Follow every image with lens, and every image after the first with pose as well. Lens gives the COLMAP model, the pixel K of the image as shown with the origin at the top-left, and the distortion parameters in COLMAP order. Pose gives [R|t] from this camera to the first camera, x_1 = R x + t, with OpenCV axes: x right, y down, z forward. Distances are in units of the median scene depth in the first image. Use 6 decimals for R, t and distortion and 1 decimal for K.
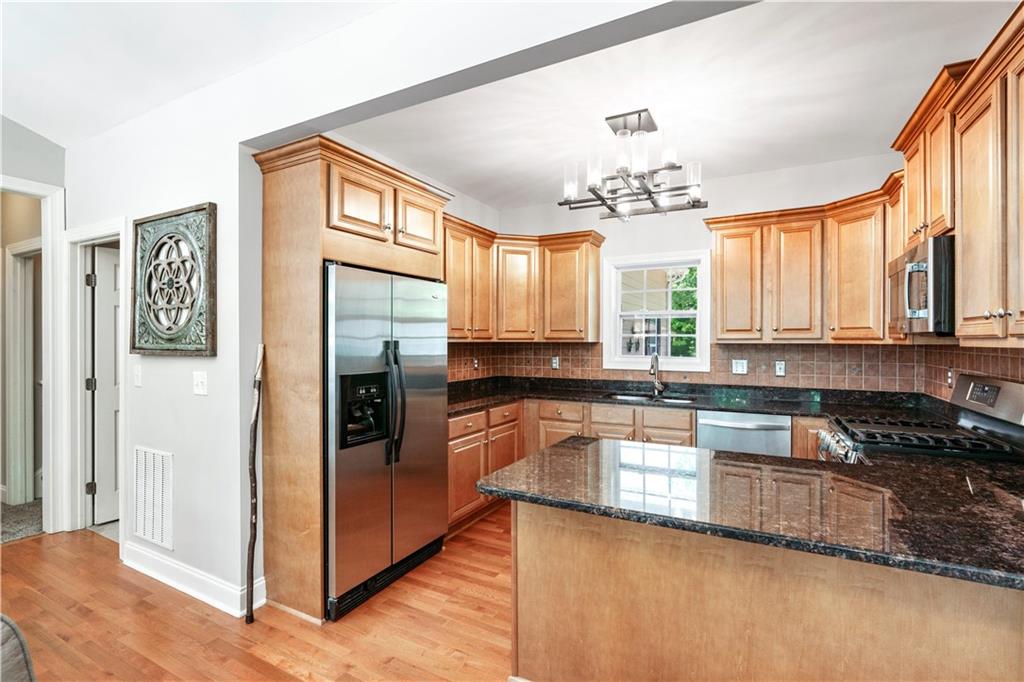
lens RADIAL K [[471.8, 0, 512.0], [0, 471.8, 341.0], [0, 0, 1]] dist [-0.002907, 0.000014]
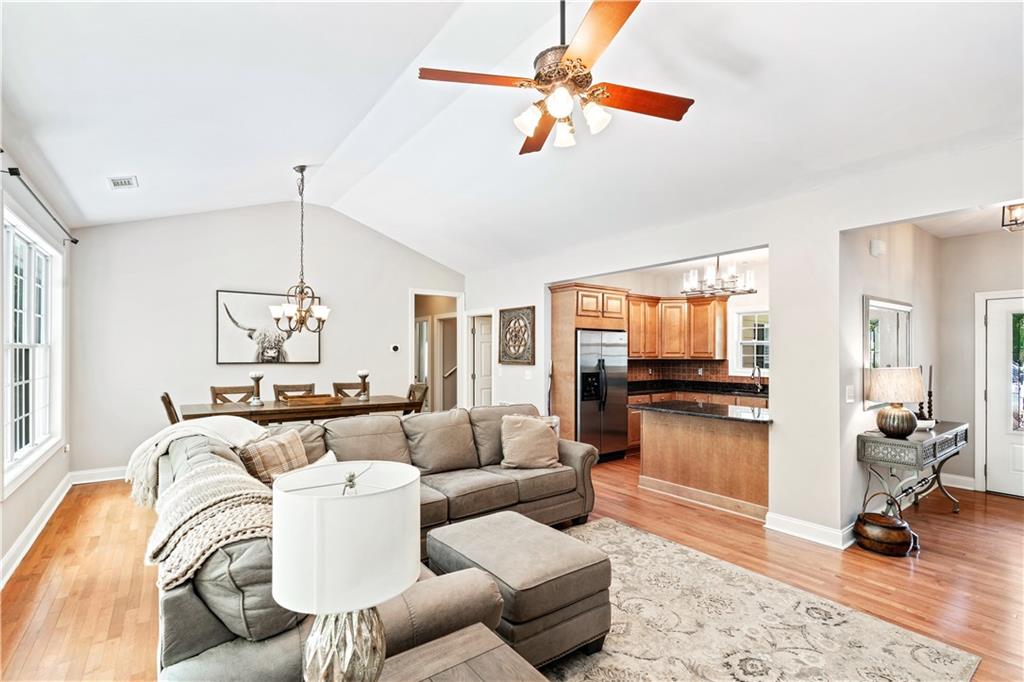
lens RADIAL K [[472.8, 0, 512.2], [0, 472.8, 350.1], [0, 0, 1]] dist [-0.041799, 0.000197]
pose [[0.904164, 0.000115, -0.427185, 0.283760], [-0.002766, 0.999981, -0.005586, -0.025892], [0.427176, 0.006232, 0.904147, -1.074336]]
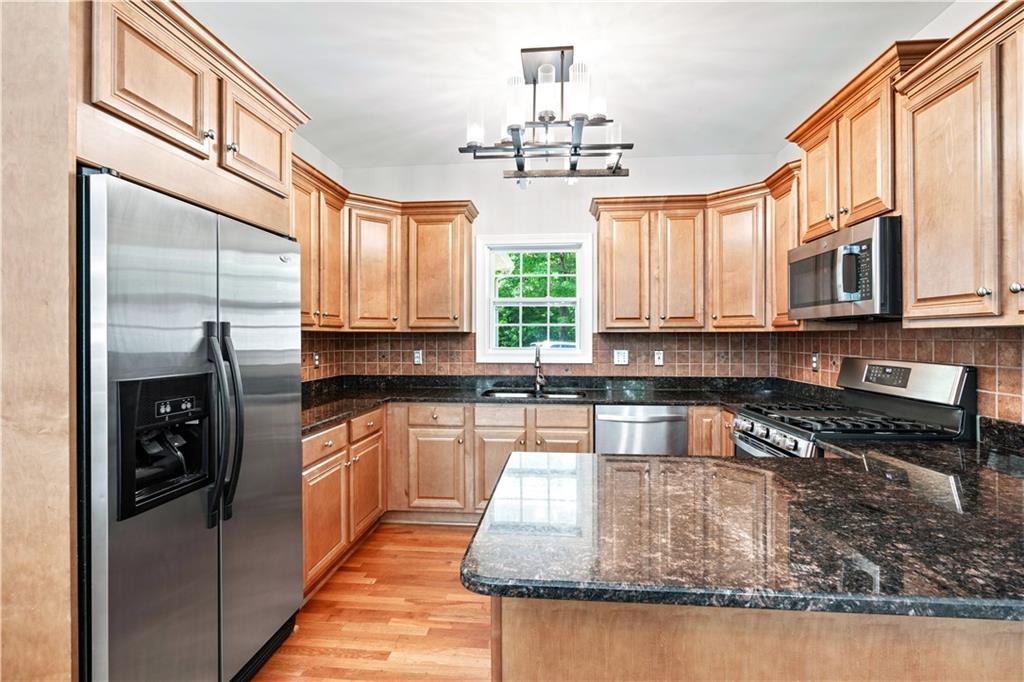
lens RADIAL K [[470.3, 0, 513.1], [0, 470.3, 338.1], [0, 0, 1]] dist [-0.010497, 0.006499]
pose [[0.921157, -0.002968, 0.389179, -0.111480], [0.002781, 0.999996, 0.001042, 0.016581], [-0.389181, 0.000123, 0.921161, 0.235431]]
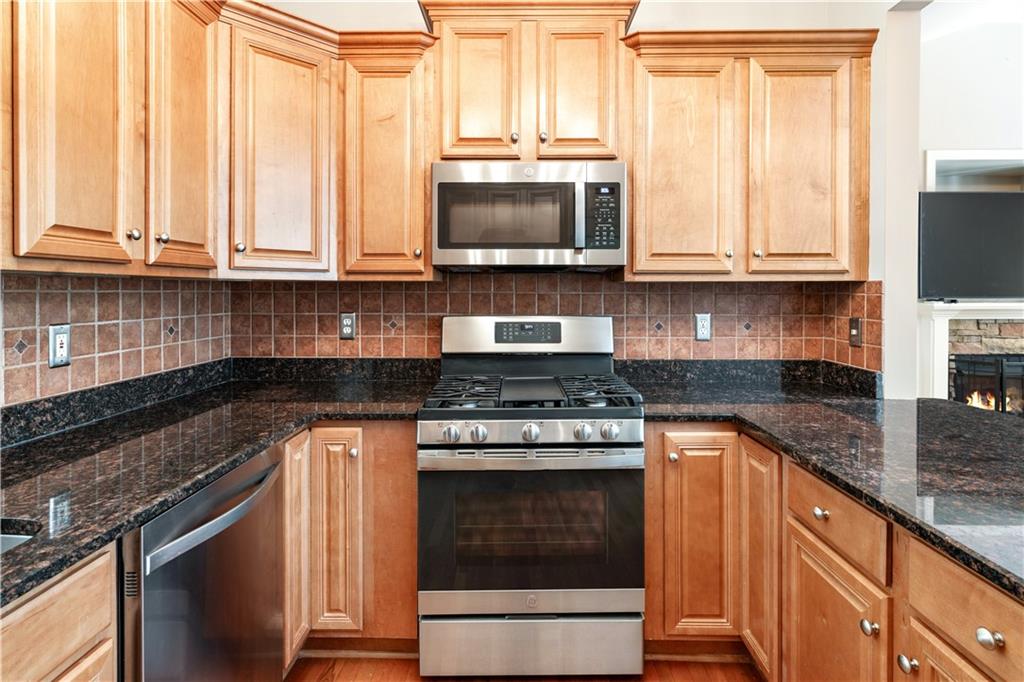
lens RADIAL K [[529.3, 0, 513.2], [0, 529.3, 293.7], [0, 0, 1]] dist [-0.000466, -0.000037]
pose [[-0.463067, -0.003866, 0.886315, 0.043165], [0.000308, 0.999990, 0.004523, 0.018868], [-0.886323, 0.002367, -0.463061, 0.990943]]
